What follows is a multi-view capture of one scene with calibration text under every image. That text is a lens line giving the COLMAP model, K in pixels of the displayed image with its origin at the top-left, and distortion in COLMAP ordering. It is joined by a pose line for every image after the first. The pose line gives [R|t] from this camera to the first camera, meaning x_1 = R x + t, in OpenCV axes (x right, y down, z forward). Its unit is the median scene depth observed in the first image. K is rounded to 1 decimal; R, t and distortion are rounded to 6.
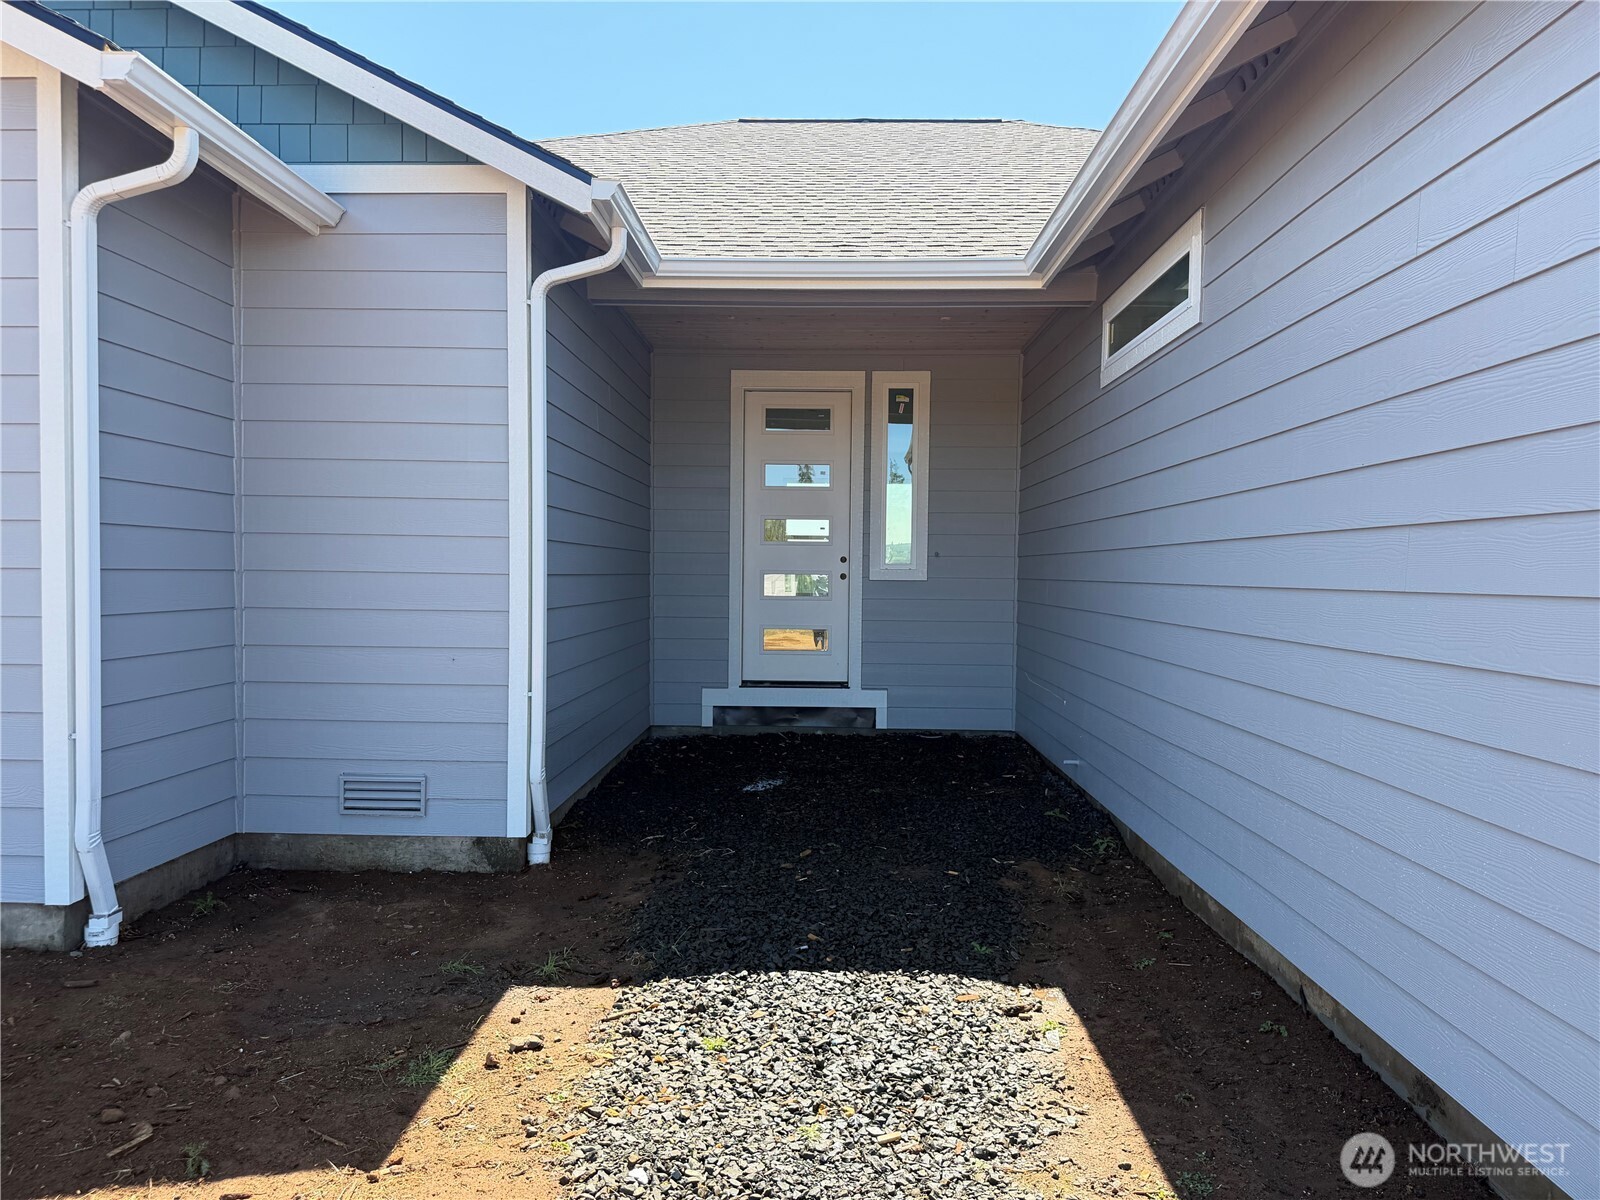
lens RADIAL K [[1112.2, 0, 781.1], [0, 1112.2, 596.4], [0, 0, 1]] dist [0.086725, -0.137595]
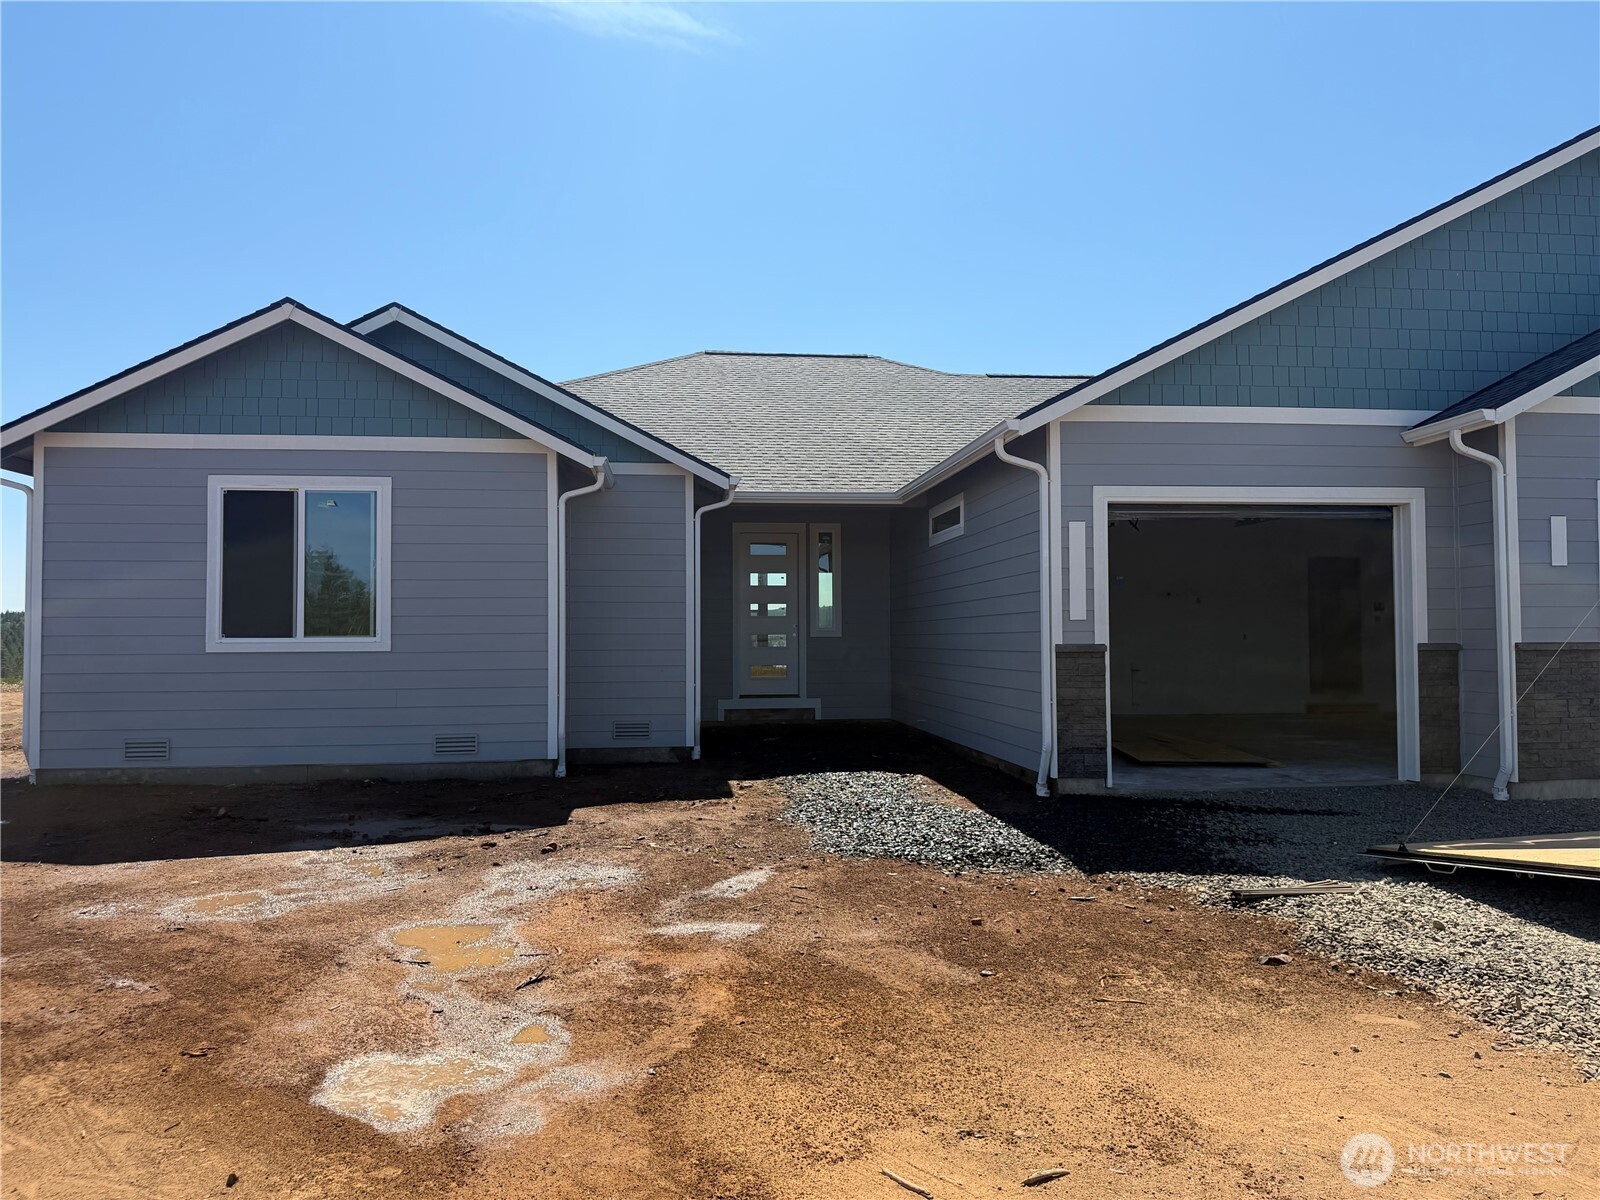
lens RADIAL K [[1112.2, 0, 781.1], [0, 1112.2, 596.4], [0, 0, 1]] dist [0.086725, -0.137595]
pose [[0.991359, -0.009522, 0.130834, -0.203231], [0.017221, 0.998177, -0.057842, 0.023101], [-0.130045, 0.059595, 0.989715, -0.786146]]
